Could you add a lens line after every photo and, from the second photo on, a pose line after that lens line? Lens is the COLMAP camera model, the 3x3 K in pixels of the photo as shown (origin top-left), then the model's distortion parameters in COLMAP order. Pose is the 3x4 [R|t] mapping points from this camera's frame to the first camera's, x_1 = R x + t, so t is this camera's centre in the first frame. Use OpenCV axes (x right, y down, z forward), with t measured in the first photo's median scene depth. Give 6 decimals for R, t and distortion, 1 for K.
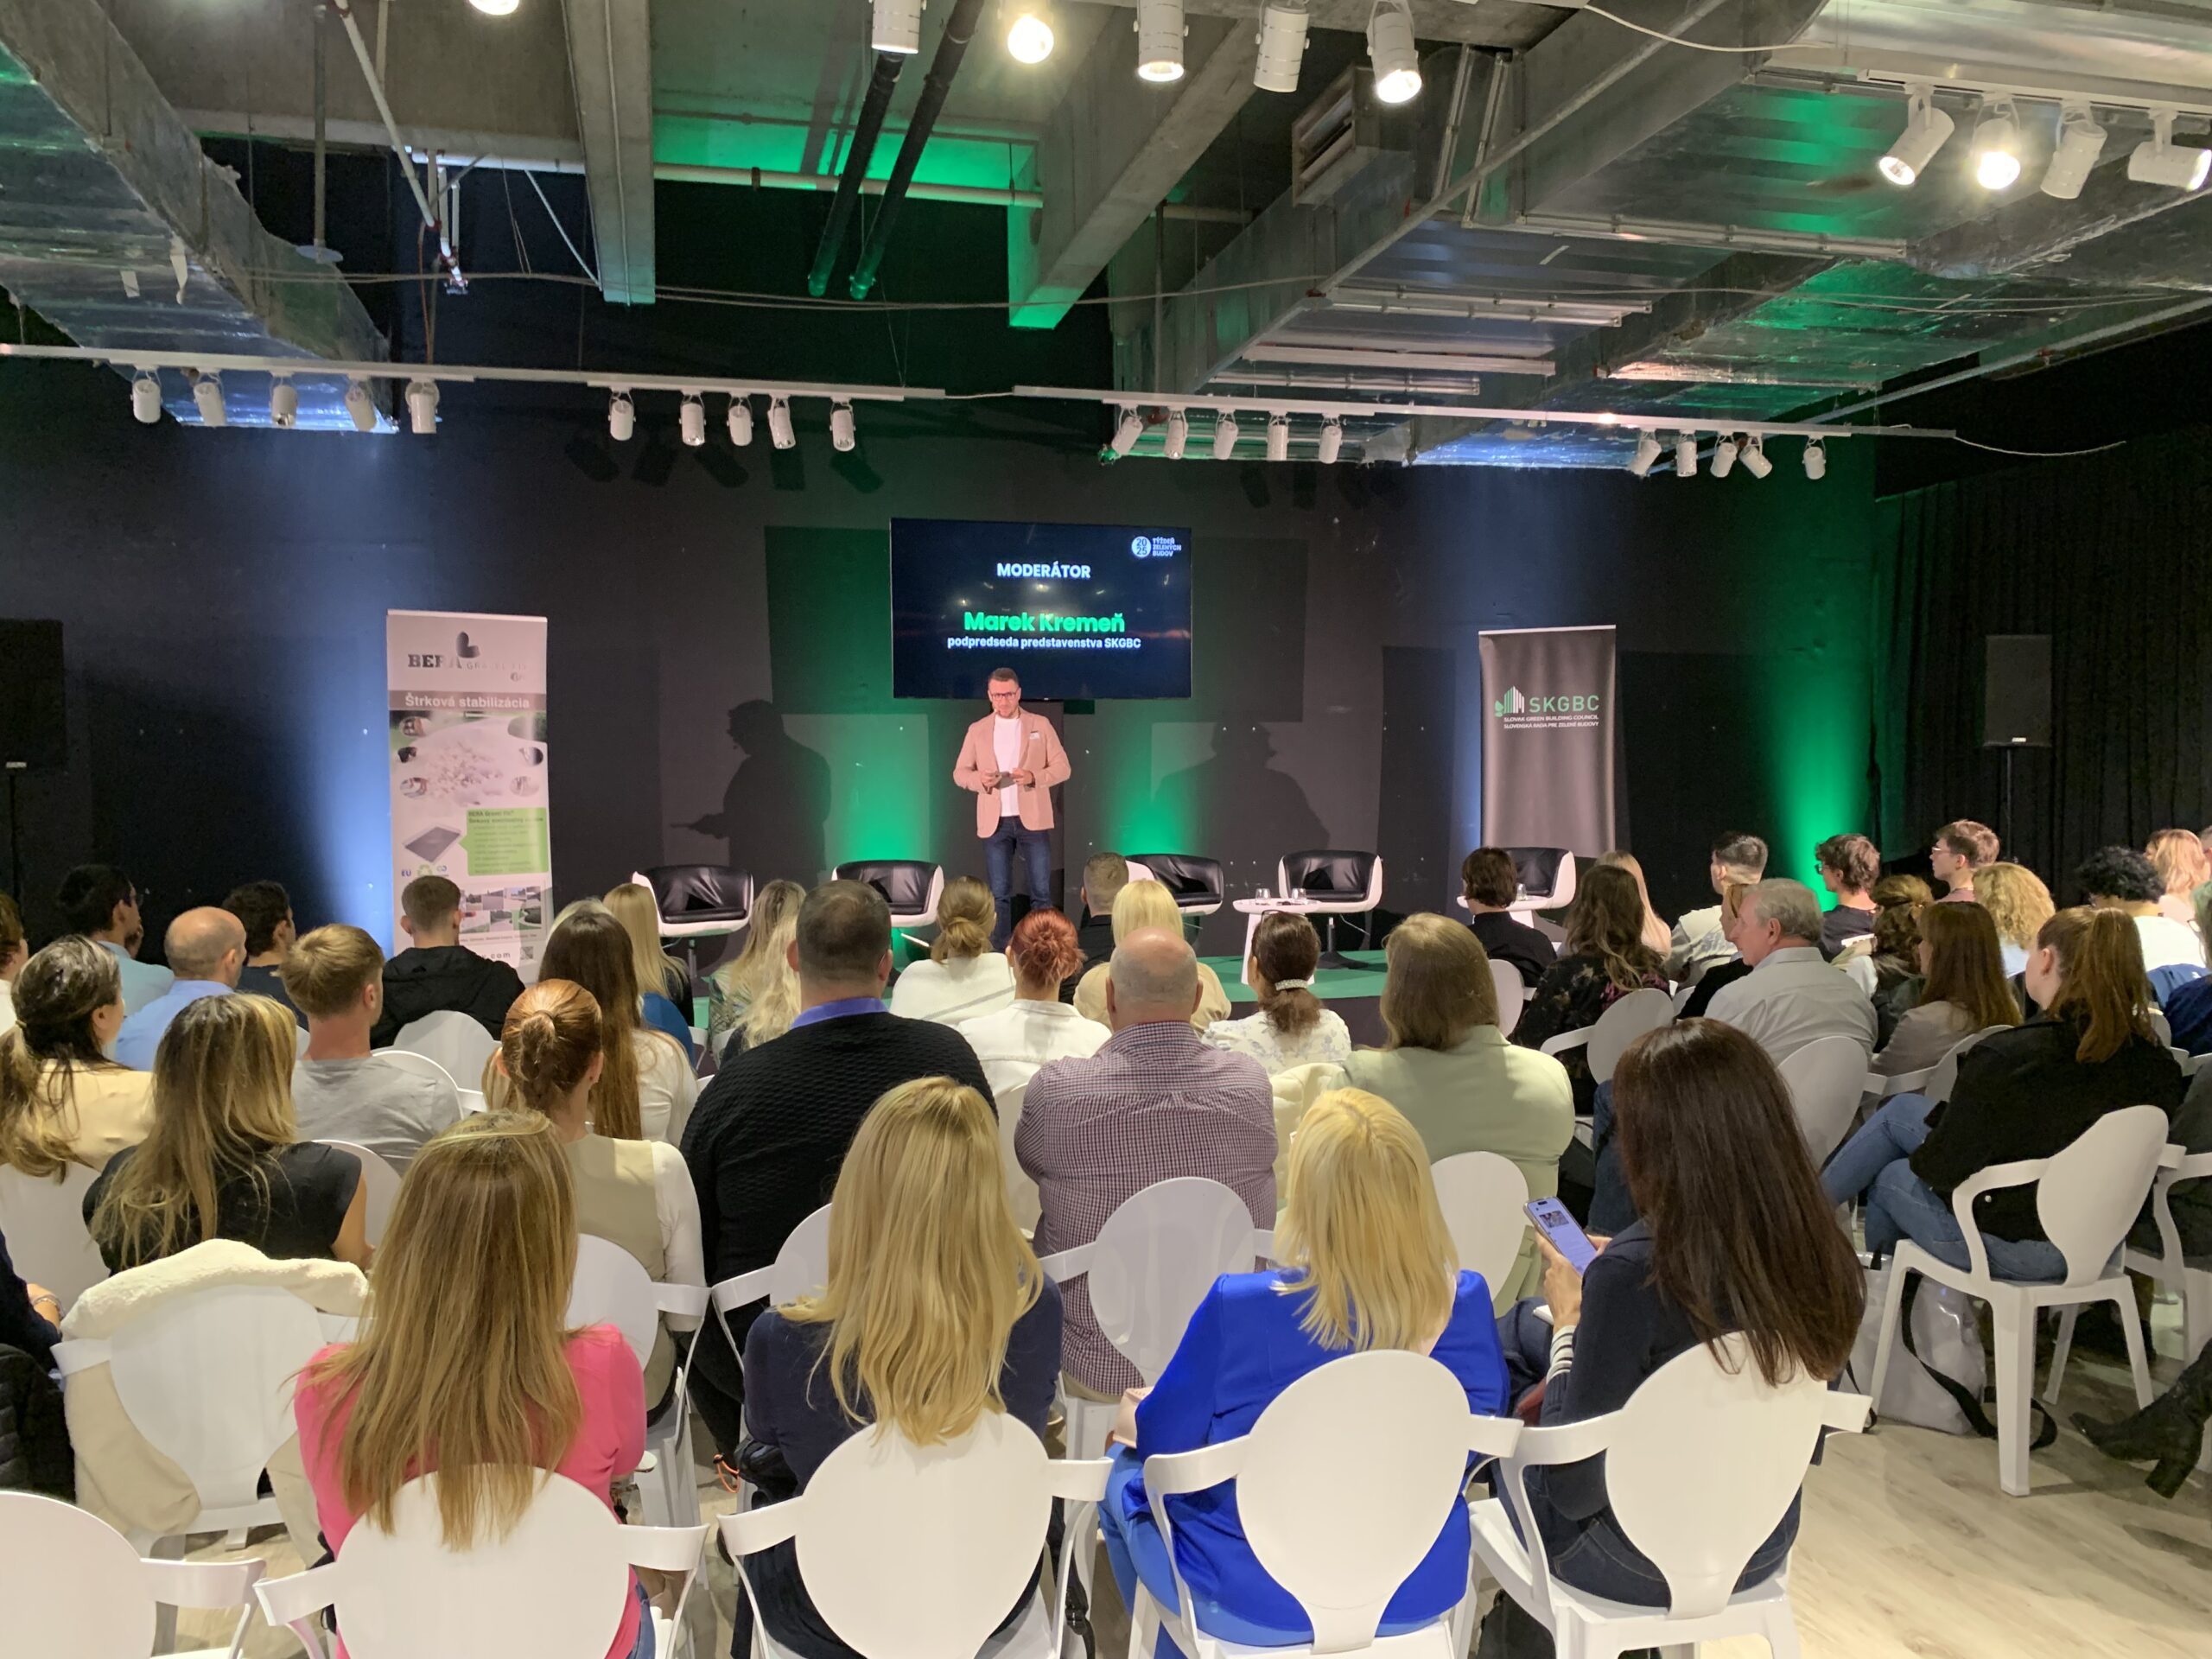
lens RADIAL K [[1689.5, 0, 1122.7], [0, 1689.5, 774.5], [0, 0, 1]] dist [0.042914, -0.020115]
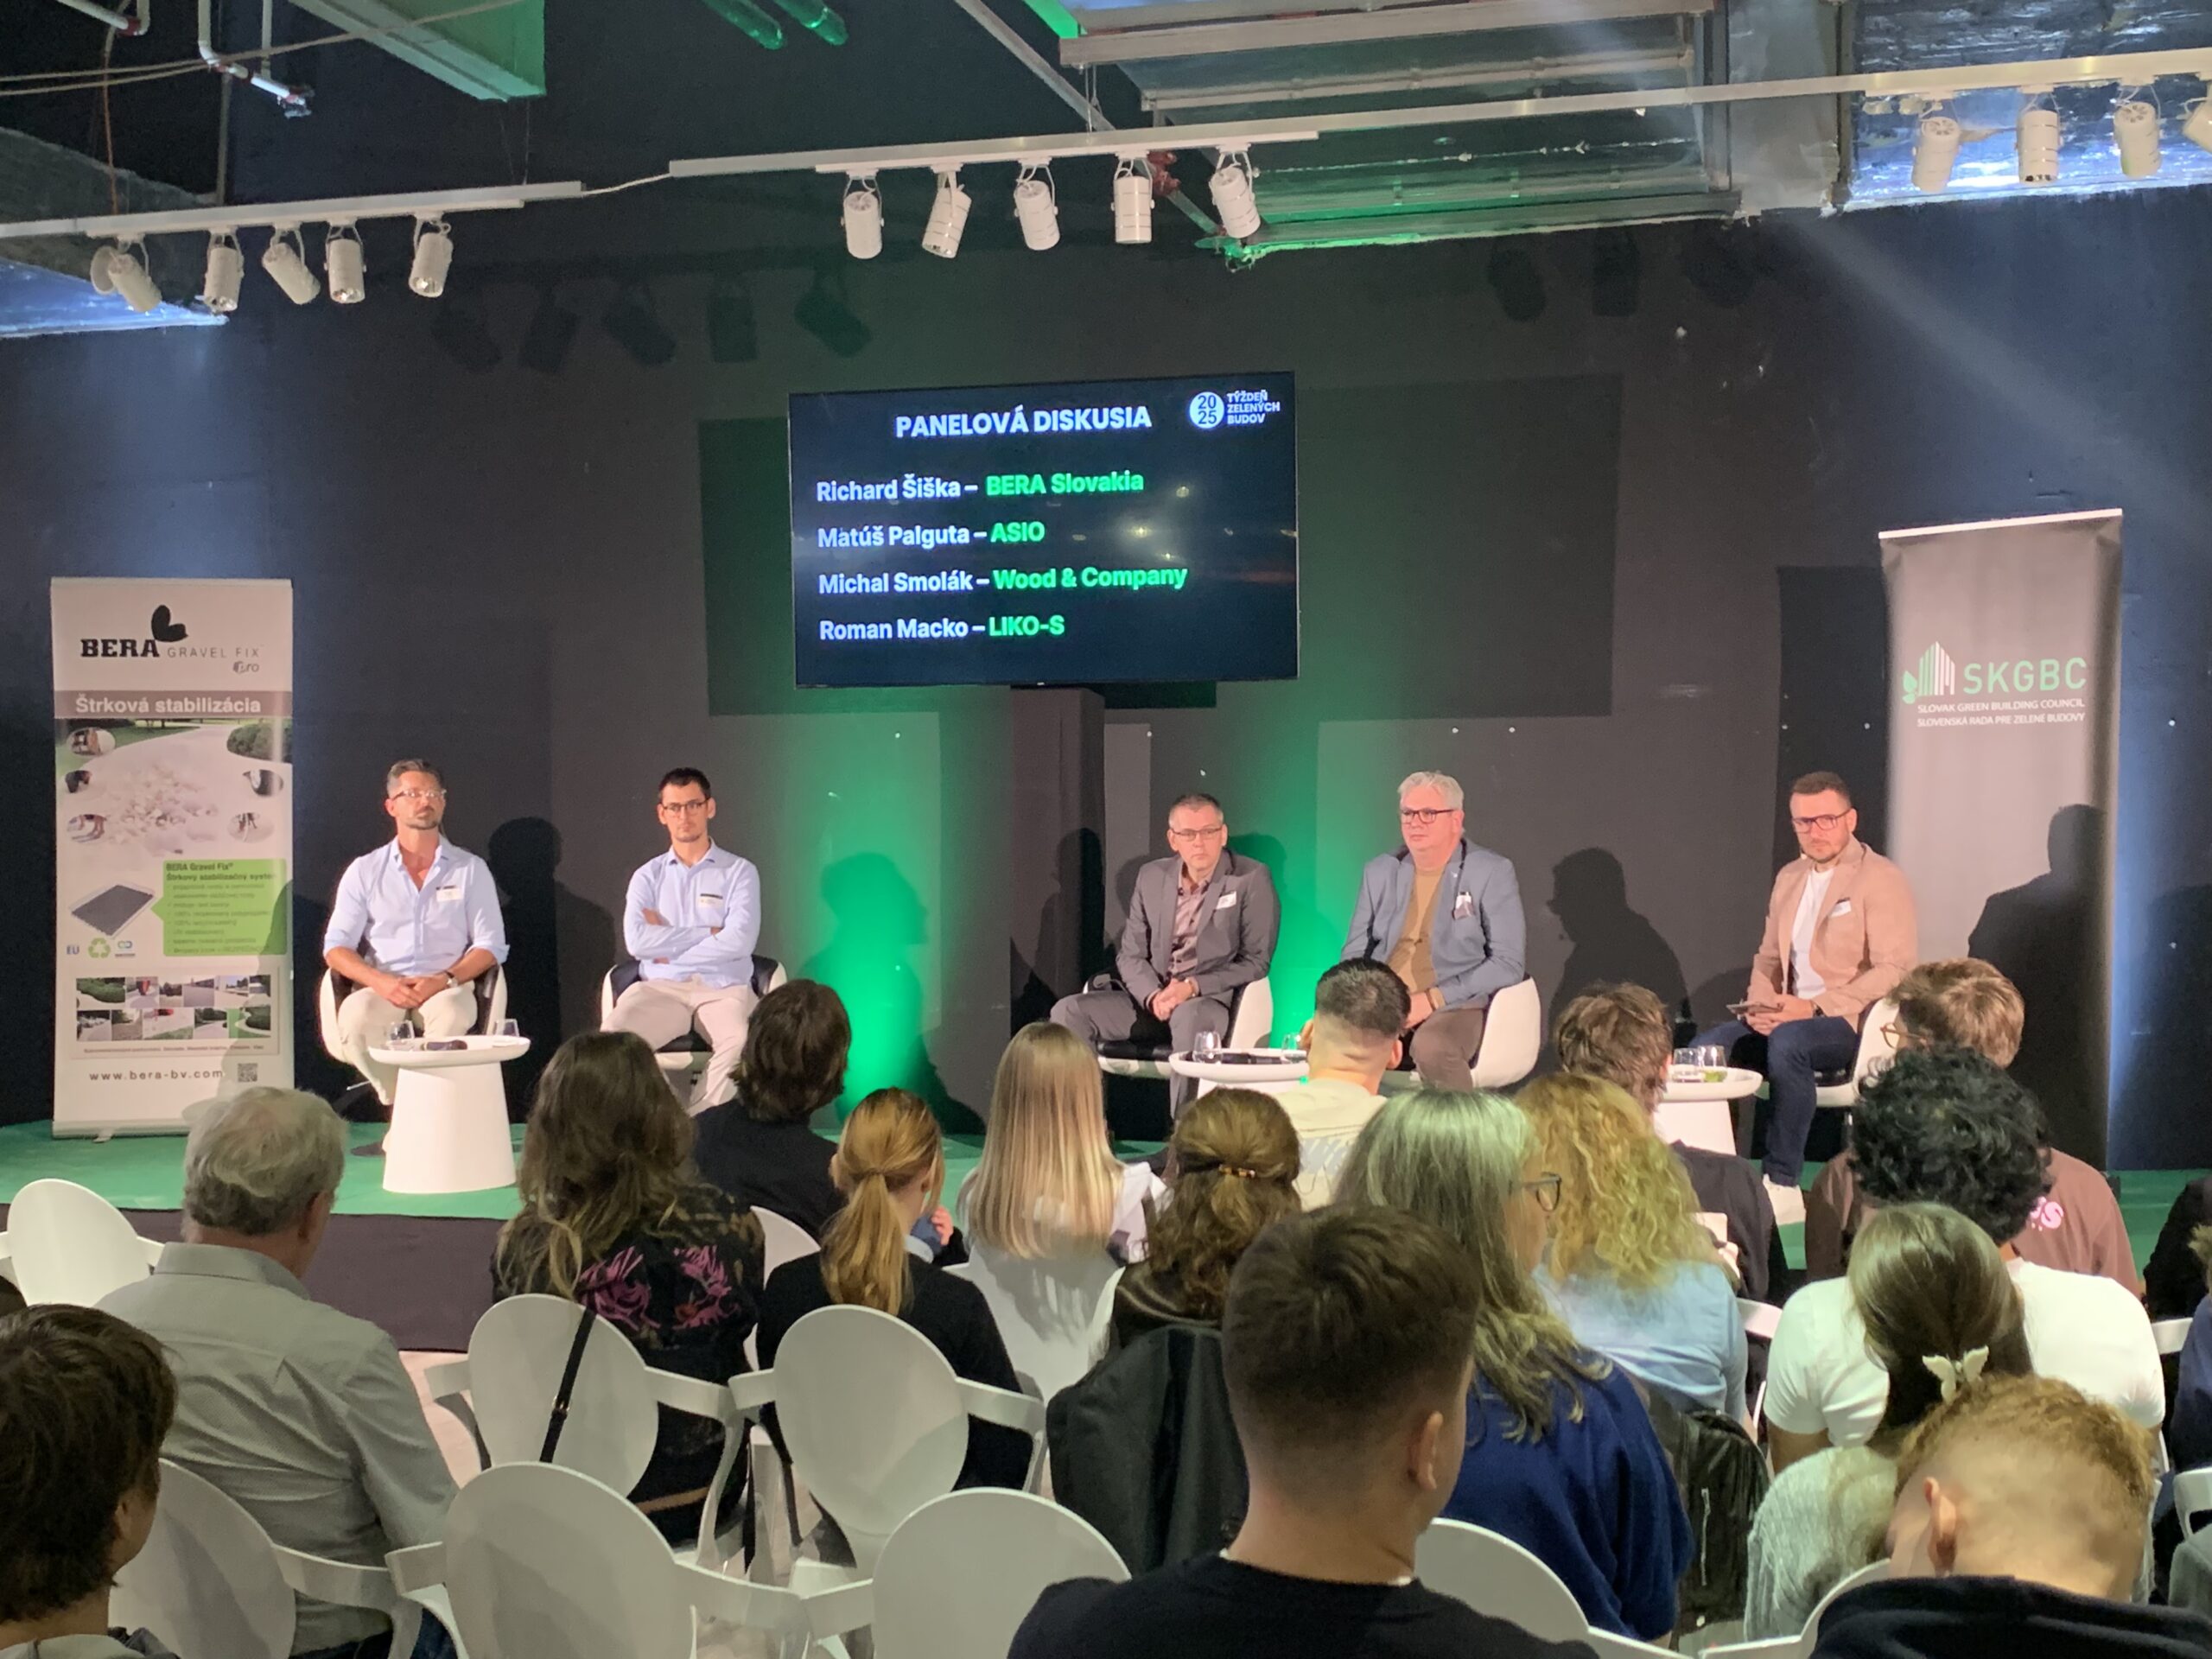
lens RADIAL K [[2637.7, 0, 1136.8], [0, 2637.7, 768.1], [0, 0, 1]] dist [0.066303, 0.000000]
pose [[0.865142, -0.000816, -0.501527, 0.497108], [-0.004045, 0.999955, -0.008605, -0.009321], [0.501511, 0.009473, 0.865099, 0.257769]]
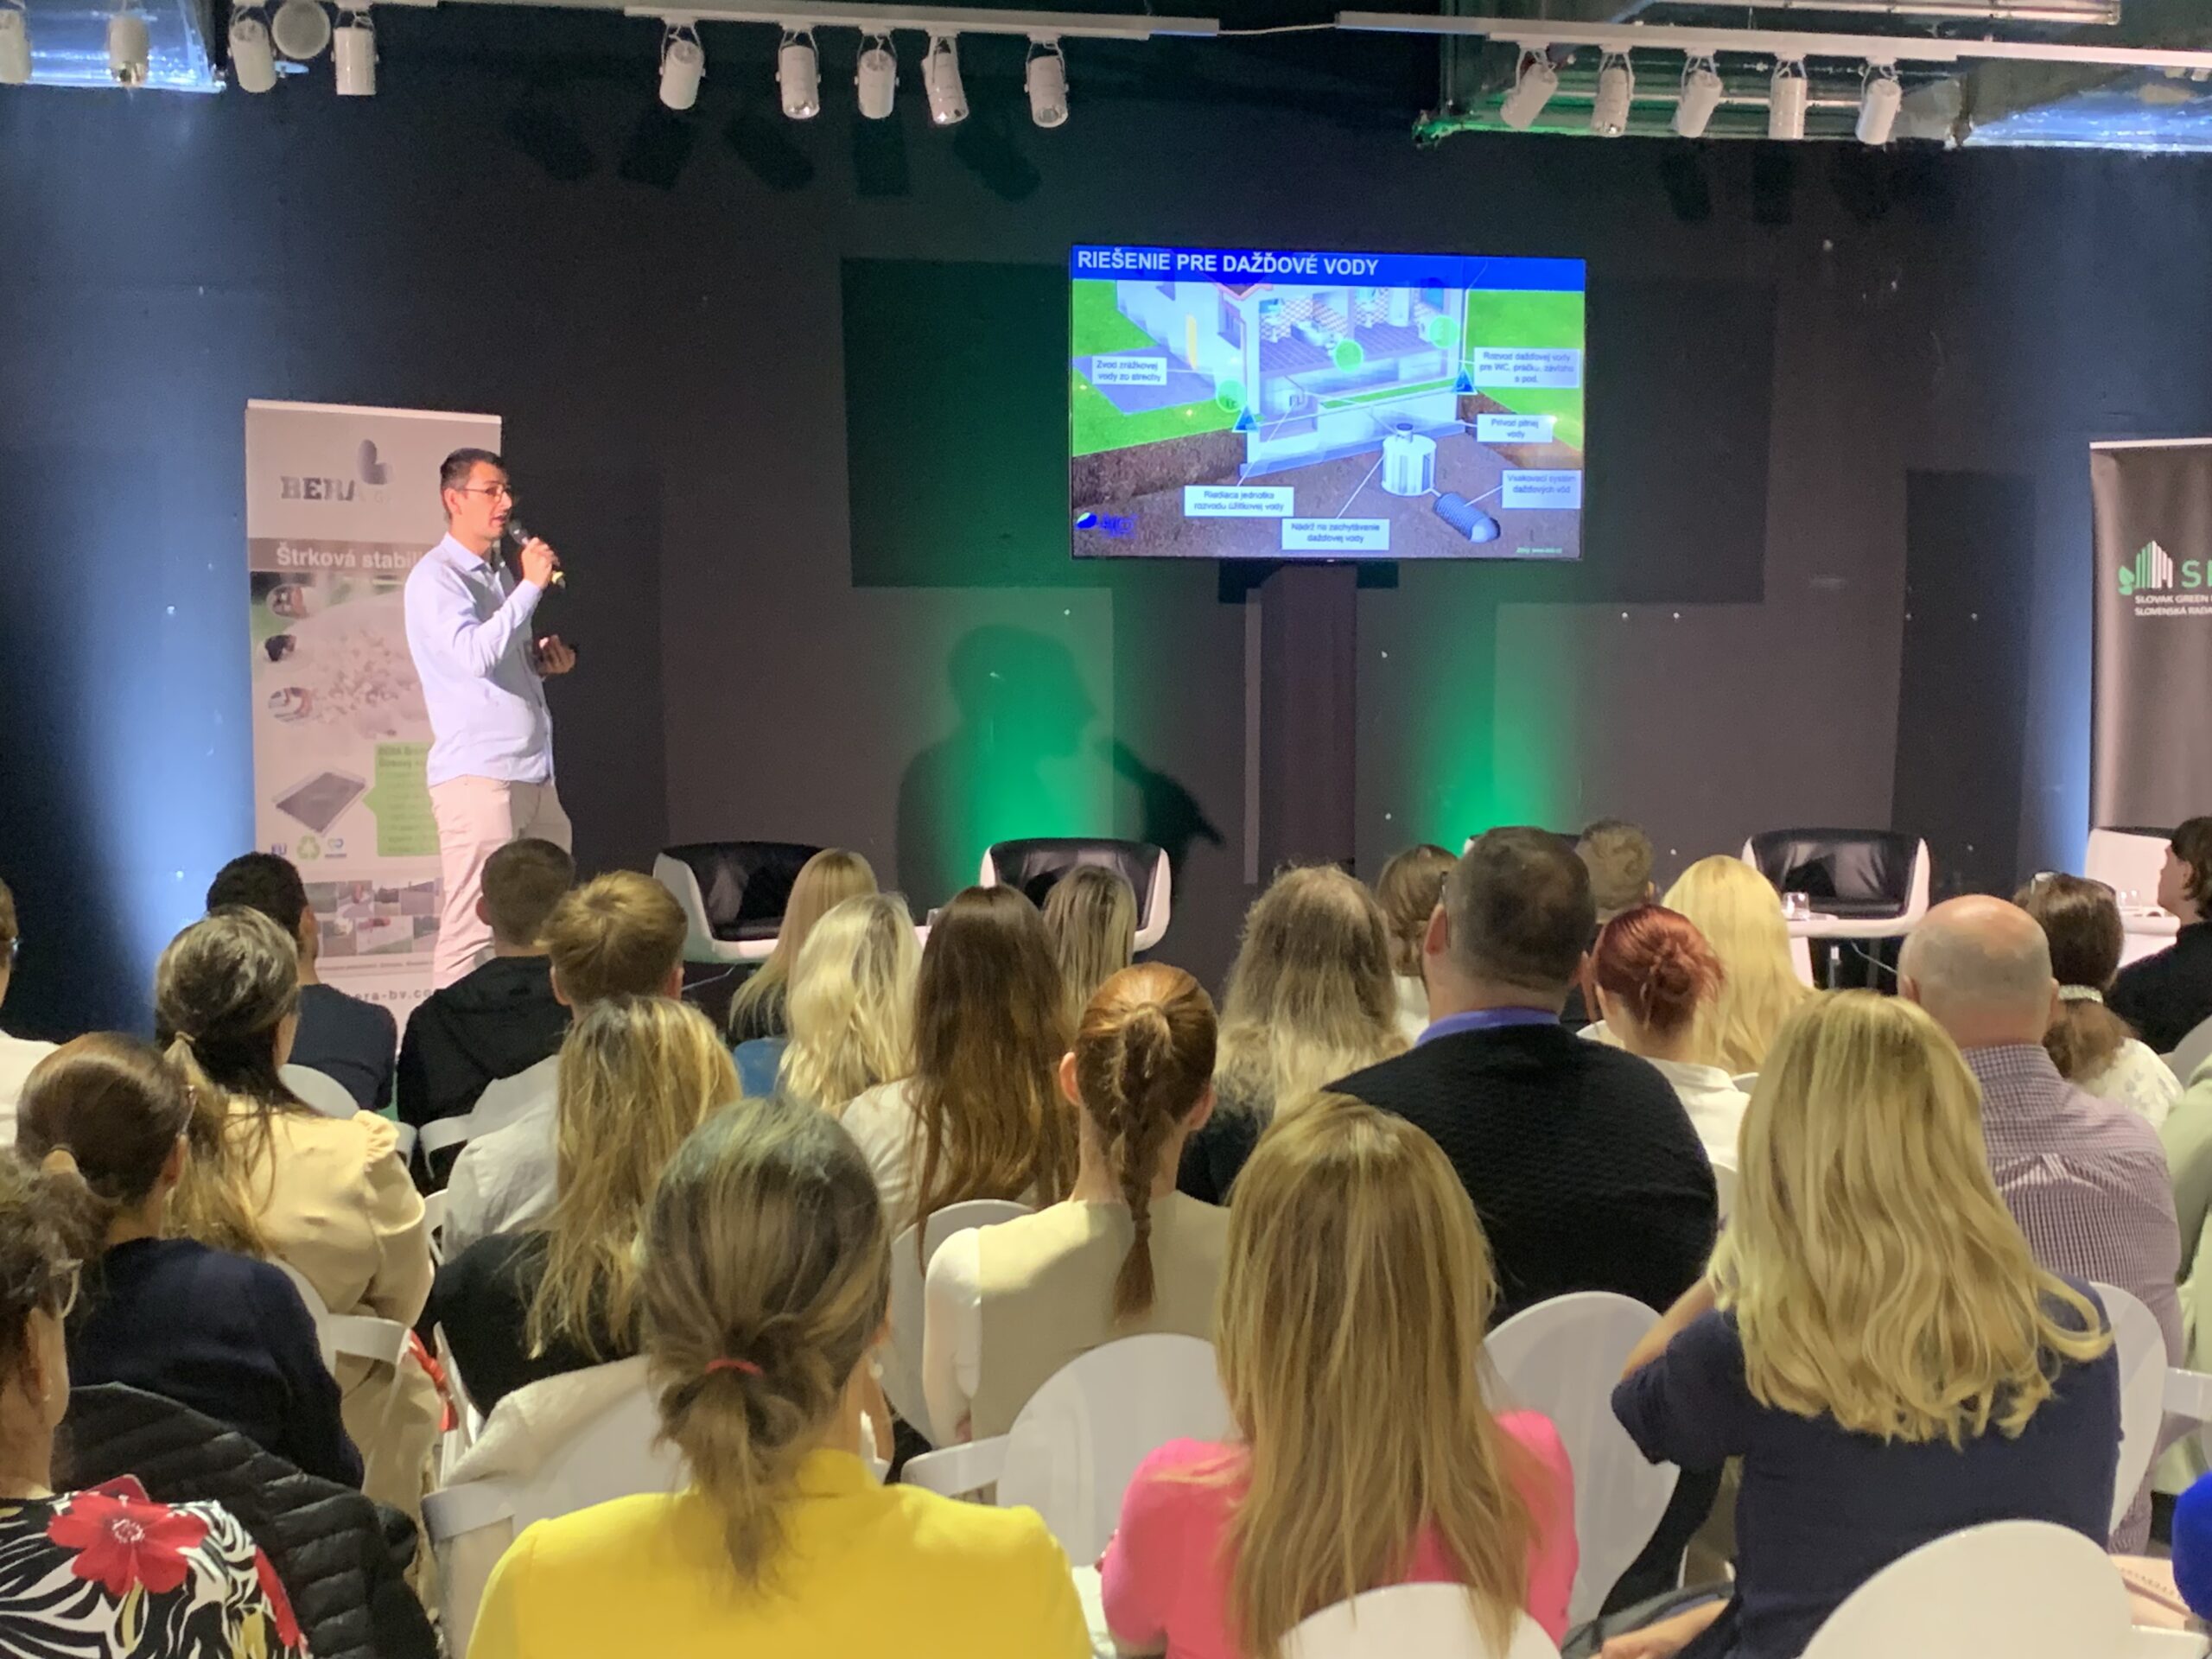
lens RADIAL K [[3082.0, 0, 1119.8], [0, 3082.0, 792.3], [0, 0, 1]] dist [0.086673, 0.000000]
pose [[0.999486, 0.007215, -0.031230, -0.095378], [-0.006407, 0.999644, 0.025888, 0.008023], [0.031405, -0.025675, 0.999177, -0.057484]]
